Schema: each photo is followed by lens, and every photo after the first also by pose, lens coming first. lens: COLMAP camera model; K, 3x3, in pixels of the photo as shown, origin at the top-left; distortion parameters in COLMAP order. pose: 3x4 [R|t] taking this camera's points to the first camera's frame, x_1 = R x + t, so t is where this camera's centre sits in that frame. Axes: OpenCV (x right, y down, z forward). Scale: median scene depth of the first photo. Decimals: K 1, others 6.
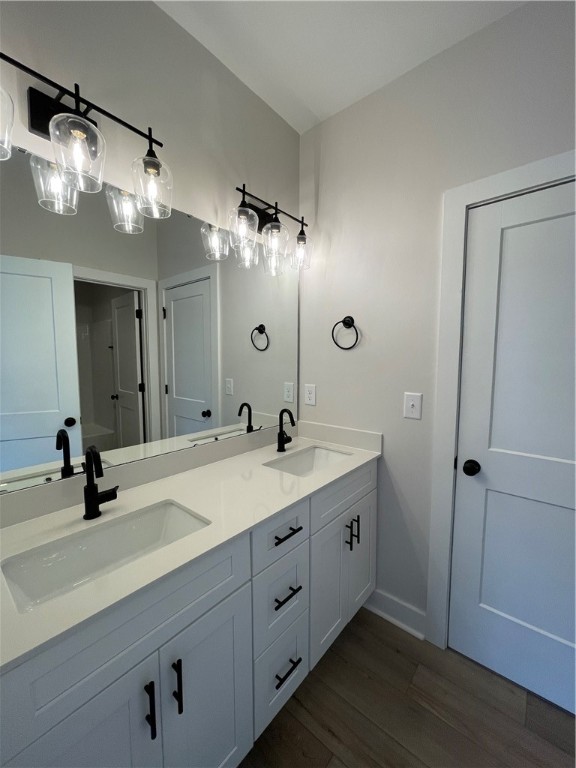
lens RADIAL K [[308.0, 0, 299.0], [0, 308.0, 379.3], [0, 0, 1]] dist [-0.001844, 0.000503]
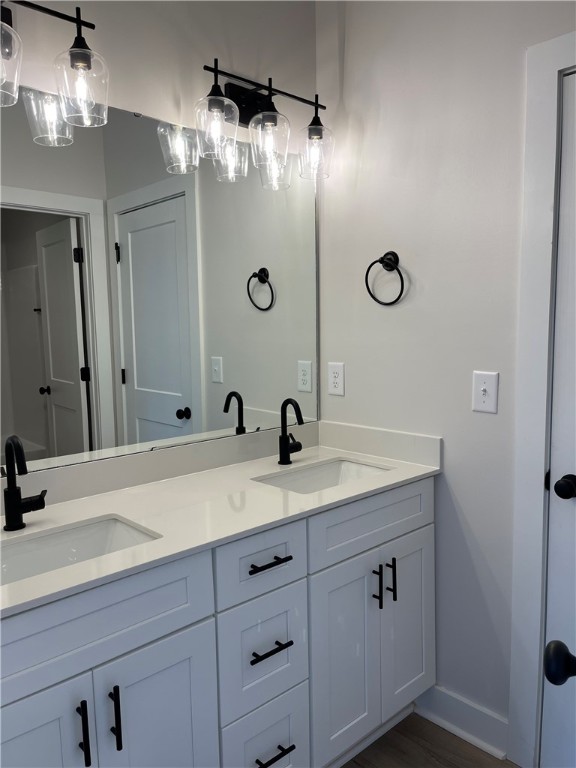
lens RADIAL K [[578.7, 0, 307.0], [0, 578.7, 379.7], [0, 0, 1]] dist [0.065426, -0.081817]
pose [[0.992594, -0.006750, -0.121295, 0.150422], [0.009745, 0.999662, 0.024122, 0.027630], [0.121091, -0.025125, 0.992323, -0.228478]]
